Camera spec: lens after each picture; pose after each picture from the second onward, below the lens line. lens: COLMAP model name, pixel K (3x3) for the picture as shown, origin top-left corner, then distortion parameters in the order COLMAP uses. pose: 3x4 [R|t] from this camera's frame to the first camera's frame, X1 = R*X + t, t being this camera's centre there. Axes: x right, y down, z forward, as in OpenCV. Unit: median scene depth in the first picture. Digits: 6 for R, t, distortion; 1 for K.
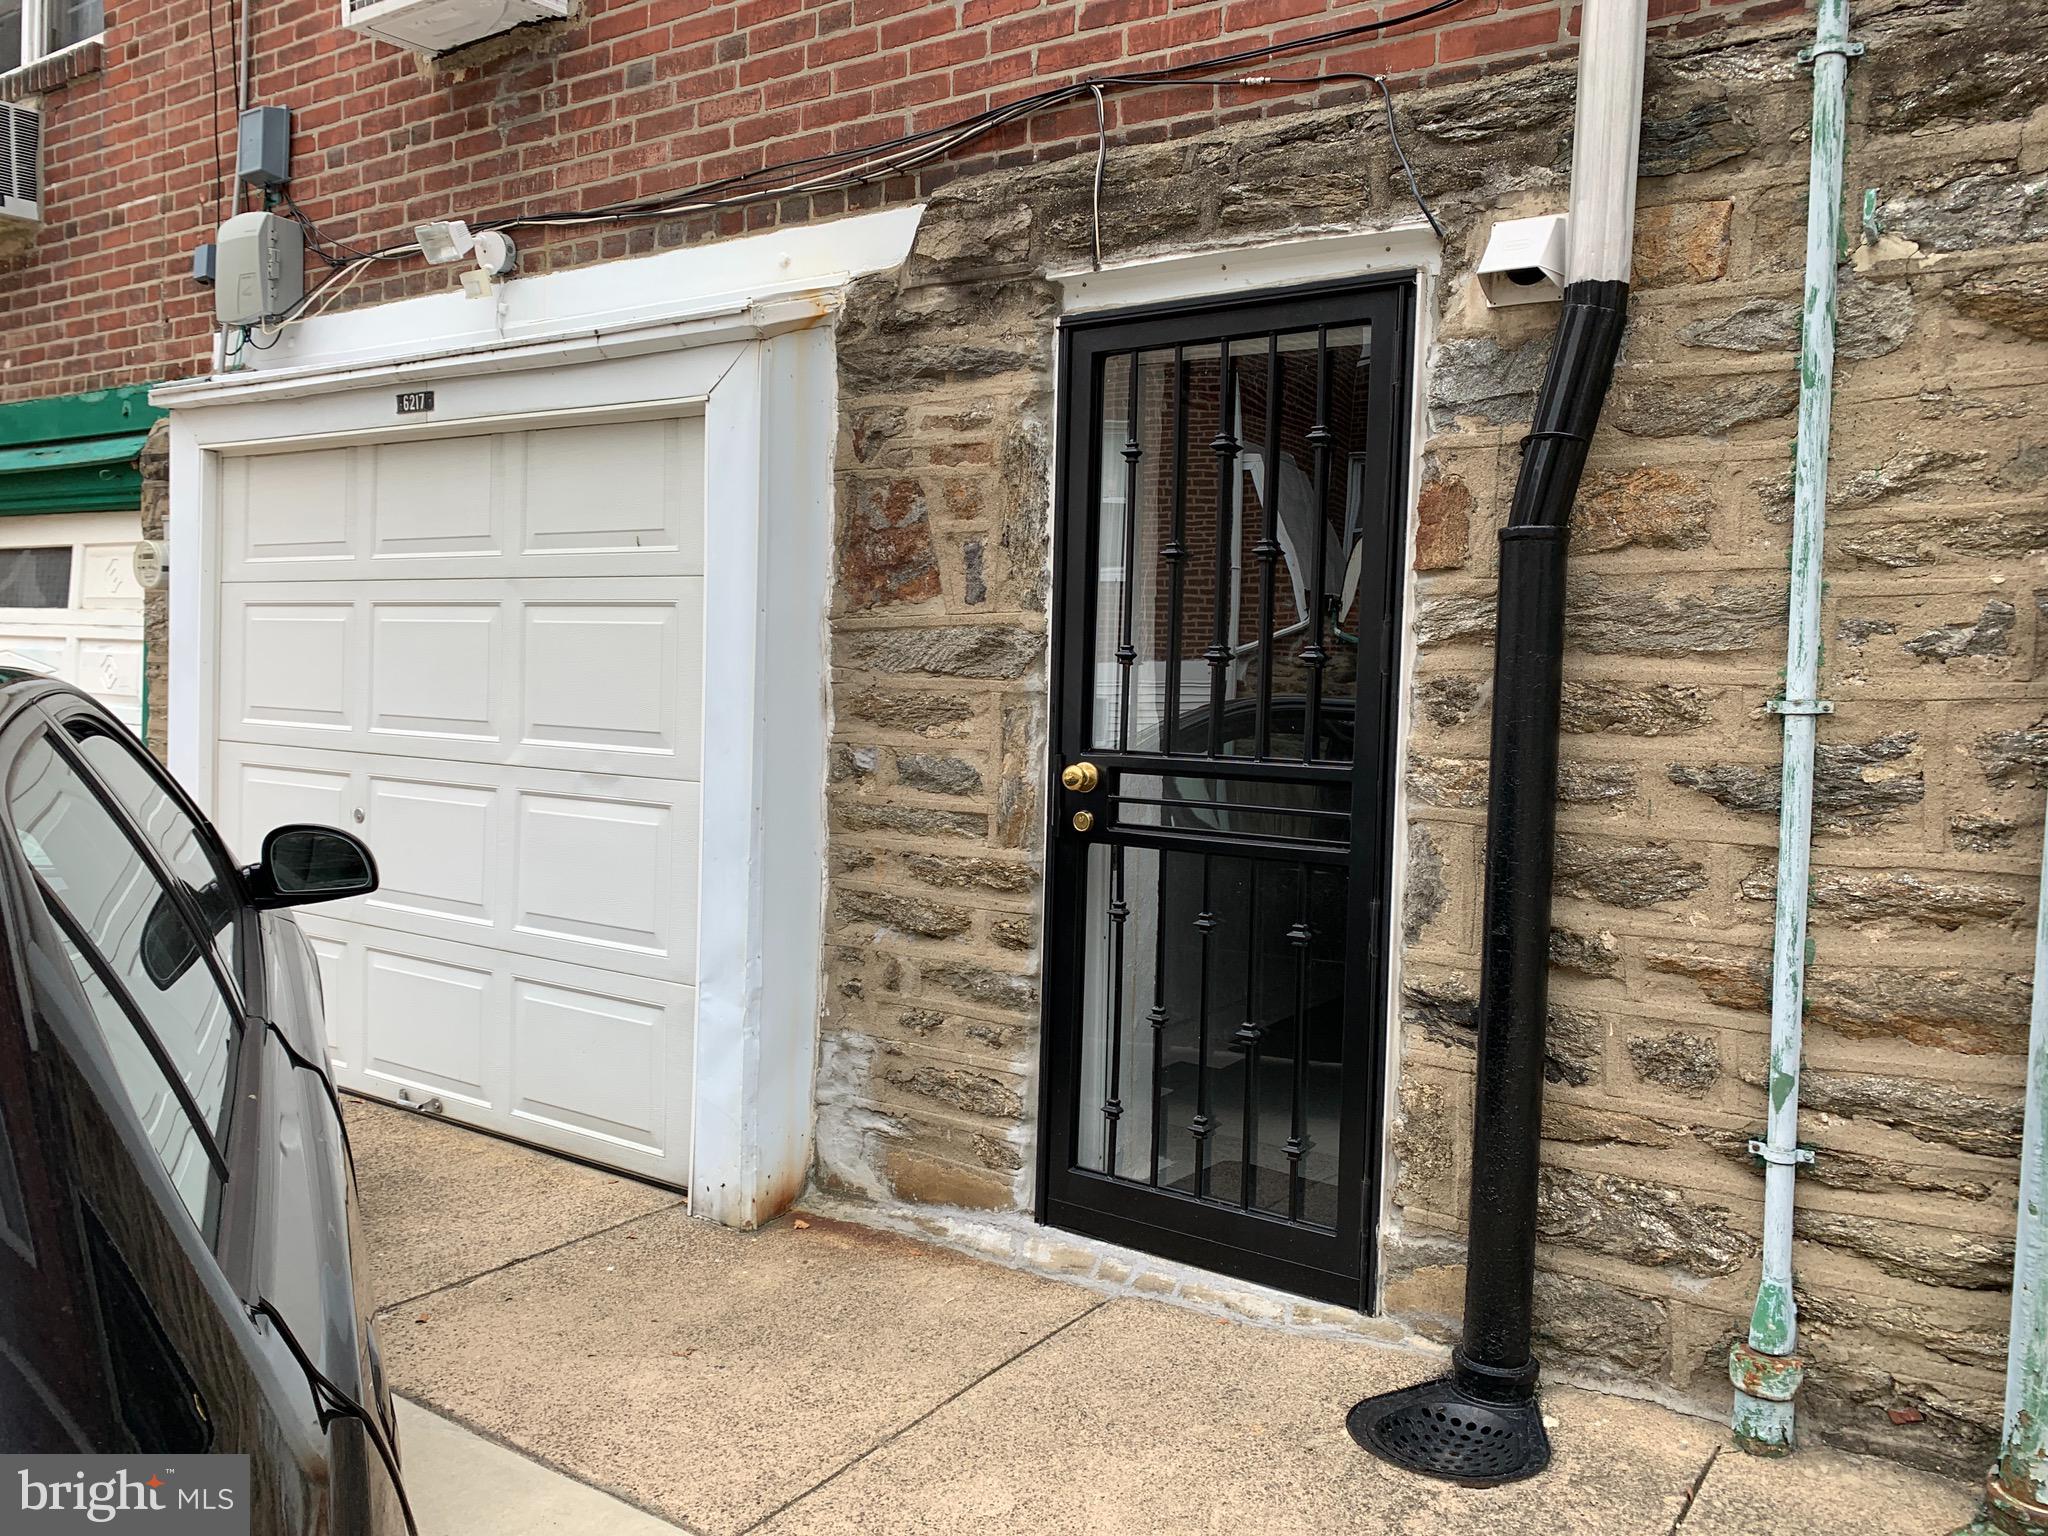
lens RADIAL K [[1524.1, 0, 1019.0], [0, 1524.1, 765.6], [0, 0, 1]] dist [0.028909, -0.027358]
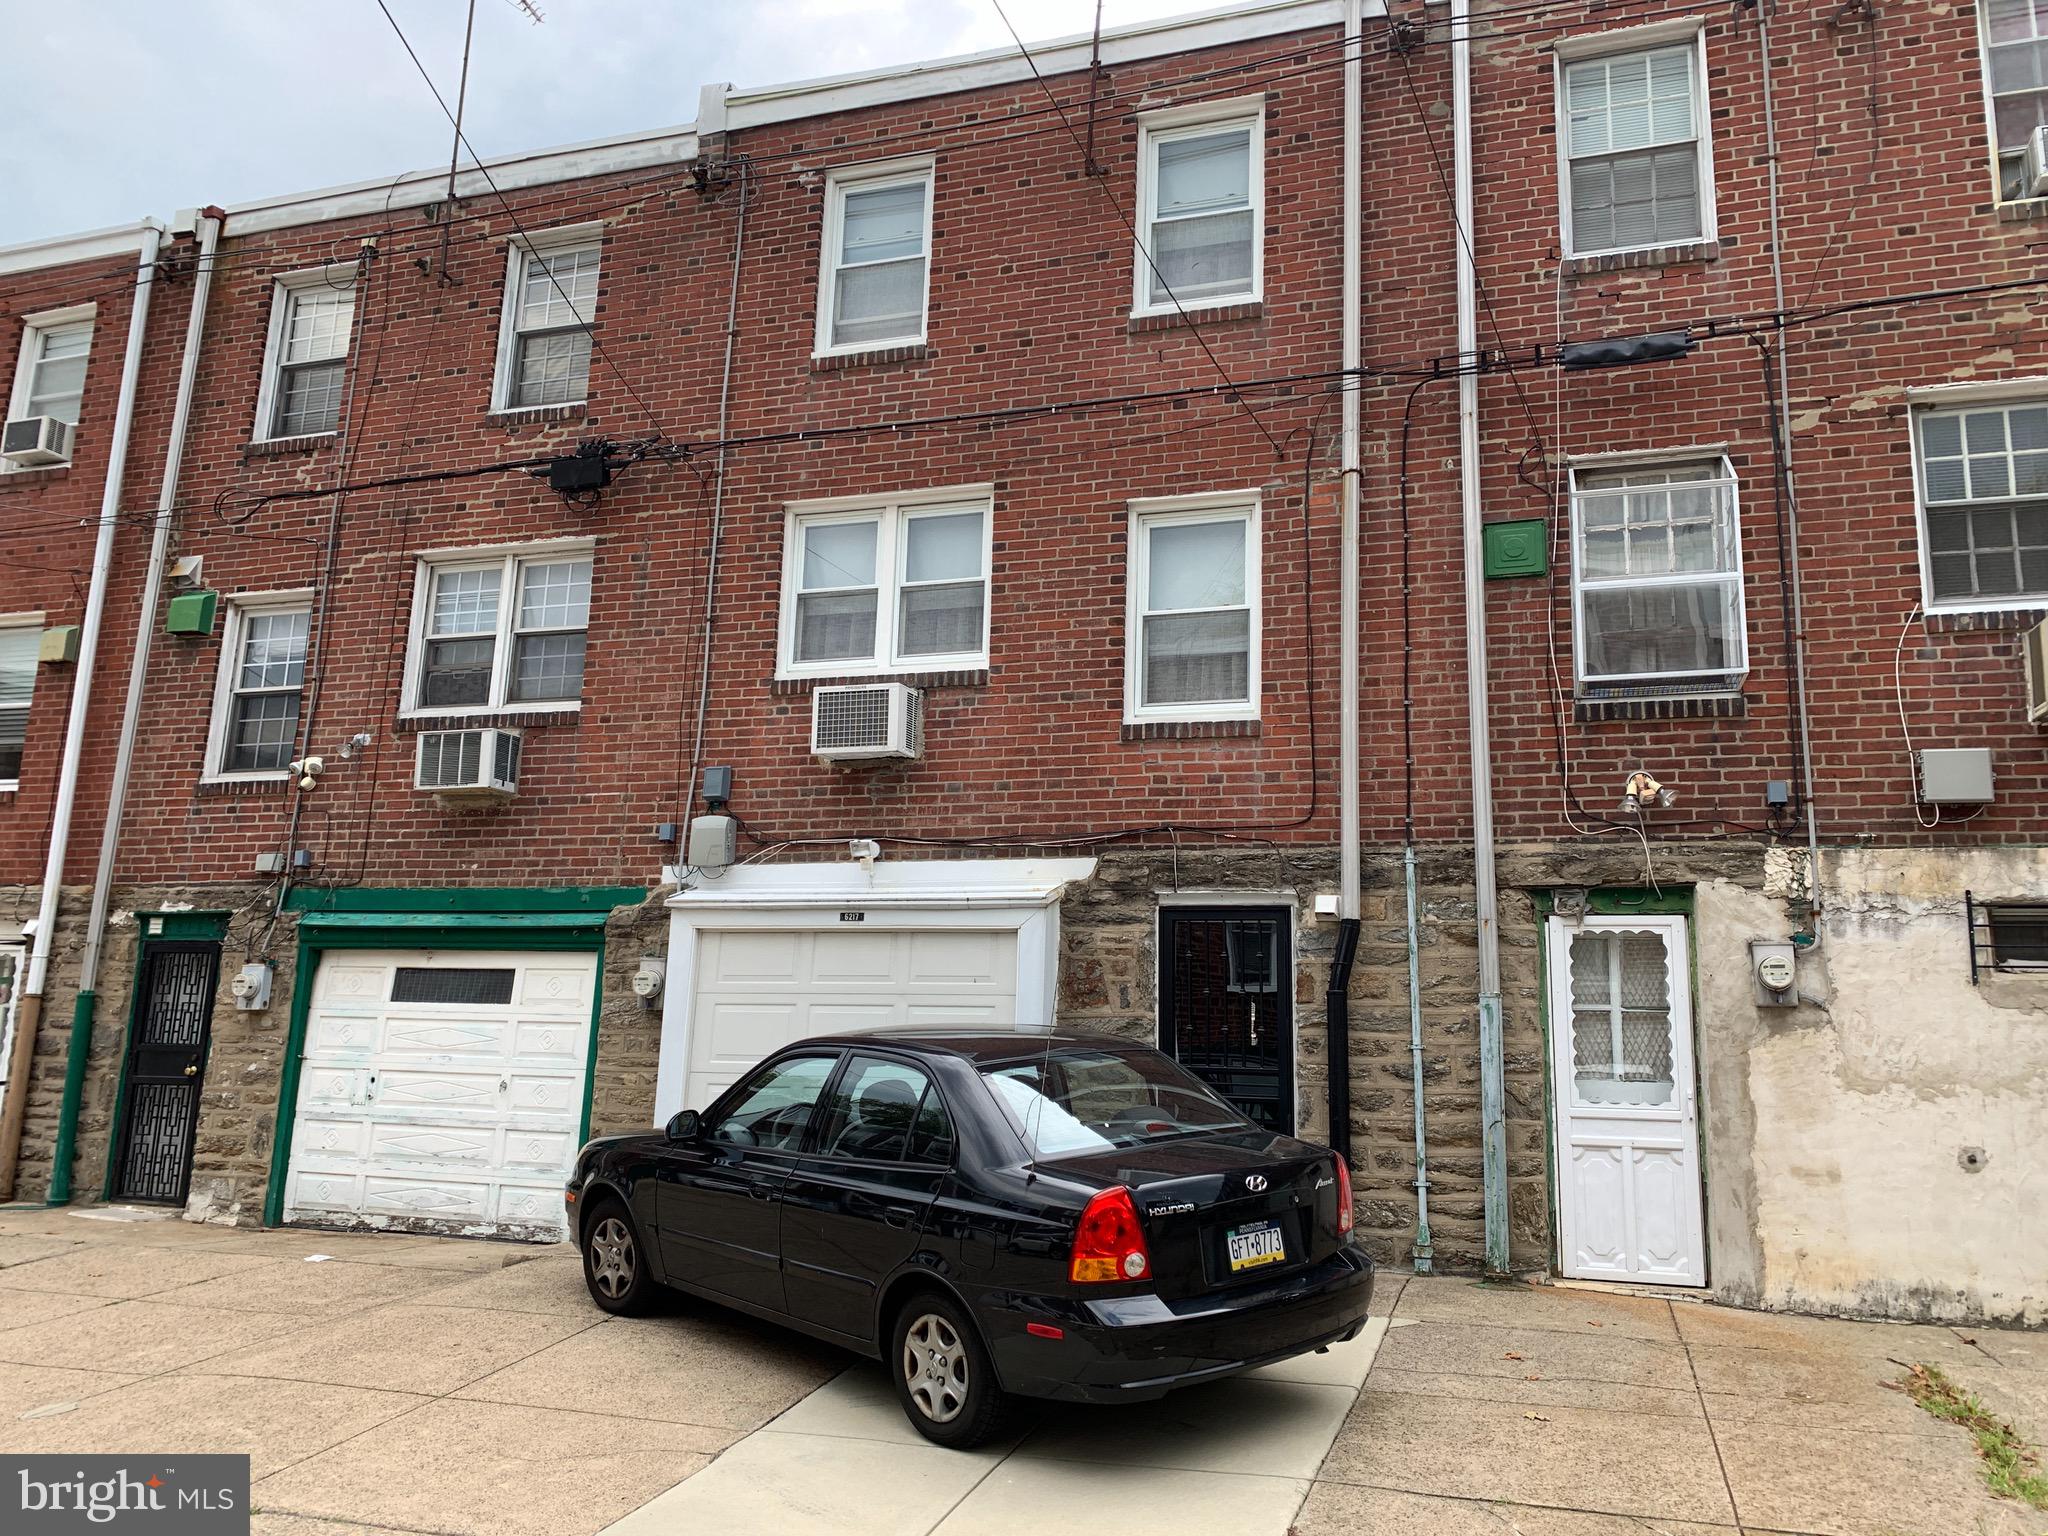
lens RADIAL K [[1524.1, 0, 1019.0], [0, 1524.1, 765.6], [0, 0, 1]] dist [0.028909, -0.027358]
pose [[0.961808, 0.055700, 0.267998, -1.066380], [0.013157, 0.968538, -0.248519, 0.156454], [-0.273409, 0.242554, 0.930814, -1.718875]]
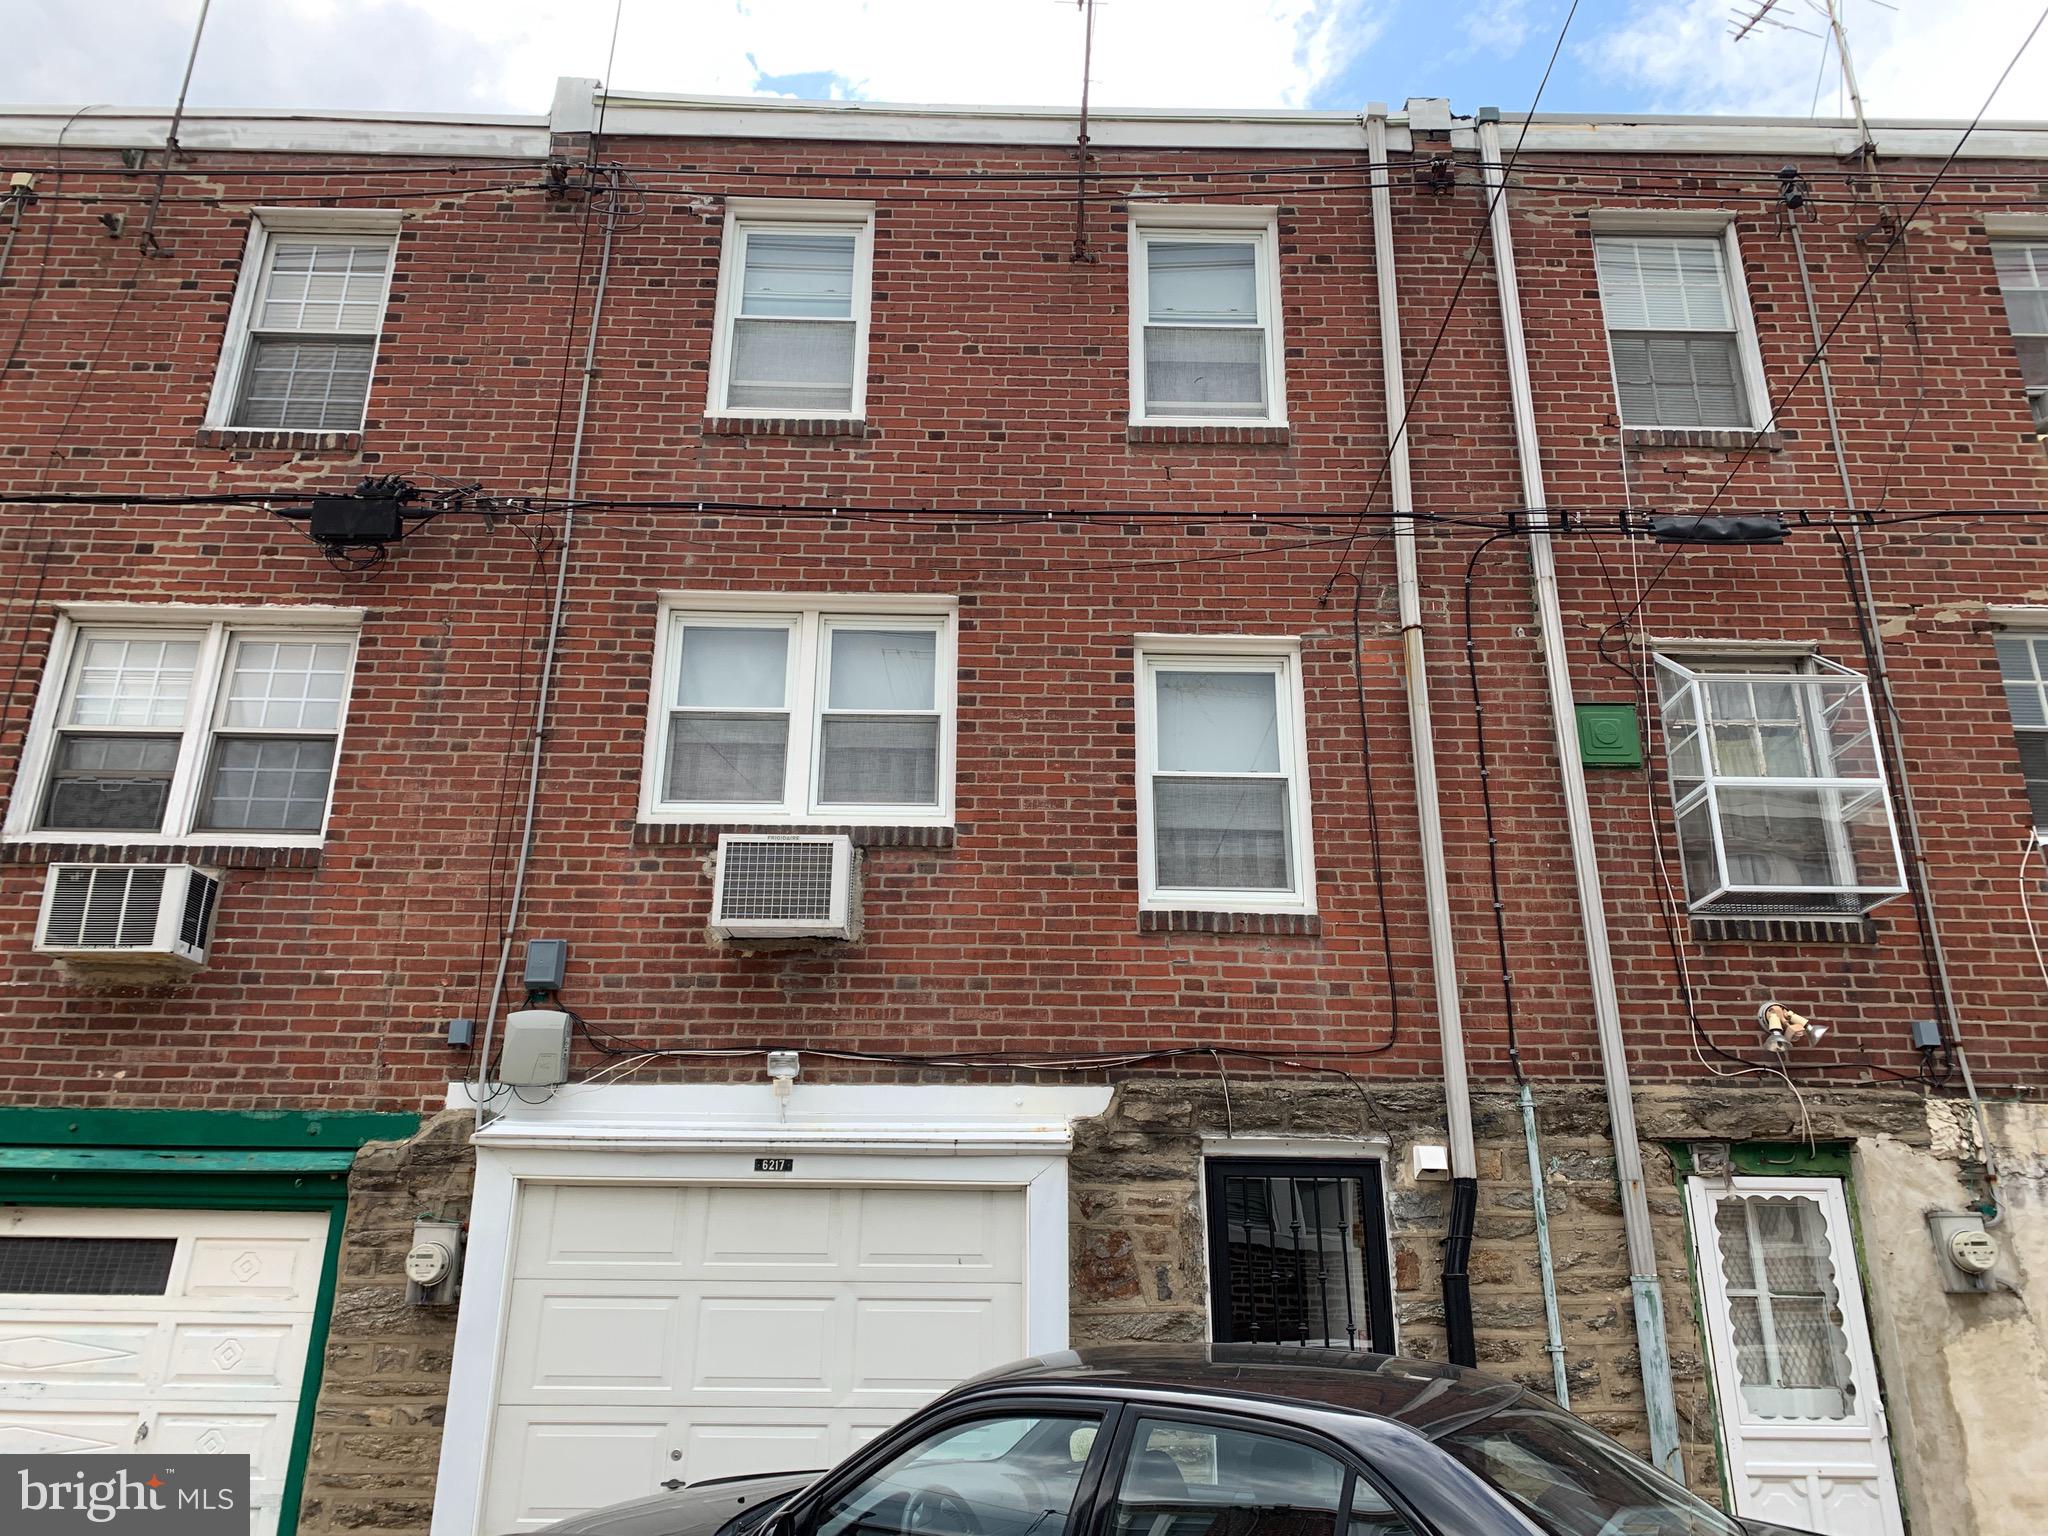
lens RADIAL K [[1524.1, 0, 1019.0], [0, 1524.1, 765.6], [0, 0, 1]] dist [0.028909, -0.027358]
pose [[0.822644, 0.179845, 0.539363, -1.540764], [0.046905, 0.923952, -0.379622, -0.005518], [-0.566618, 0.337592, 0.751648, -0.668240]]
